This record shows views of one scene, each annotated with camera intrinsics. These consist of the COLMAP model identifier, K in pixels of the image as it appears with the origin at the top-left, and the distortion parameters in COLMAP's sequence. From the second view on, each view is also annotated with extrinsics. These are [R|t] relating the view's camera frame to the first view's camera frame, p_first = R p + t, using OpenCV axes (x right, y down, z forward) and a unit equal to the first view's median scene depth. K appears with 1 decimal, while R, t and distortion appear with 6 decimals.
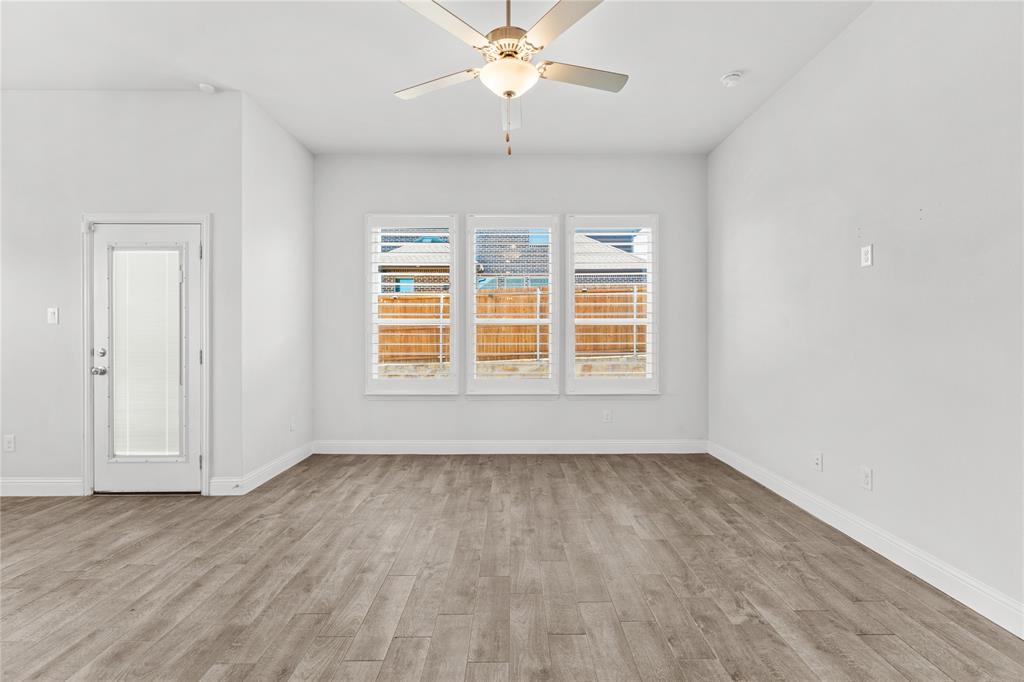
lens RADIAL K [[456.3, 0, 515.1], [0, 456.3, 338.1], [0, 0, 1]] dist [0.001746, 0.000443]
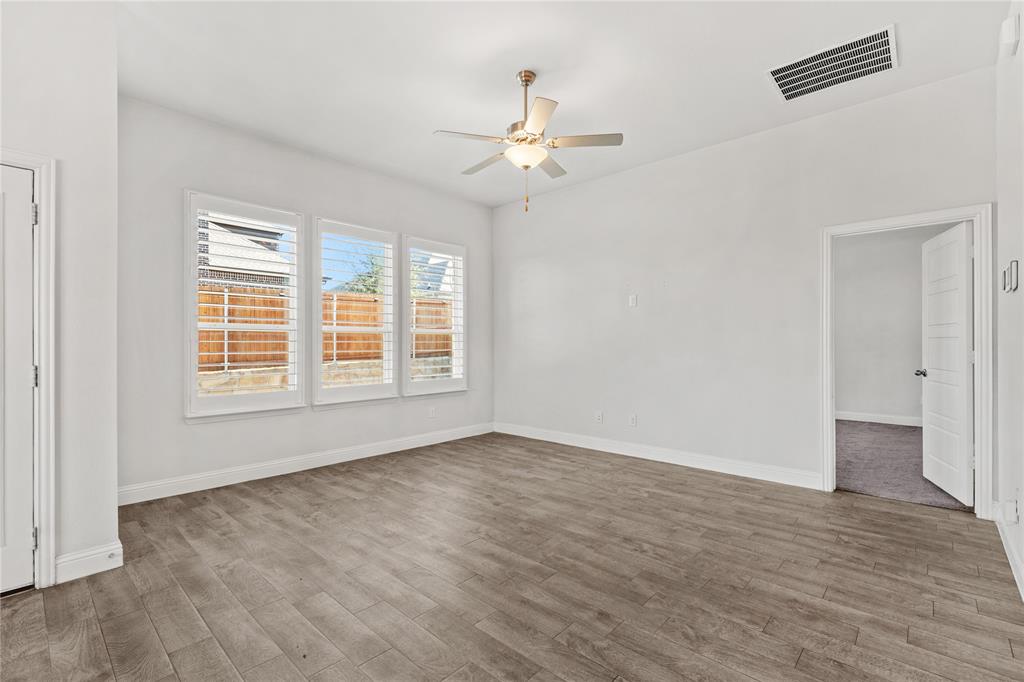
lens RADIAL K [[456.3, 0, 514.7], [0, 456.3, 343.1], [0, 0, 1]] dist [0.001746, 0.000443]
pose [[0.685555, 0.000946, 0.728020, -0.662020], [0.003641, 0.999982, -0.004728, 0.000061], [-0.728011, 0.005892, 0.685540, 0.054944]]
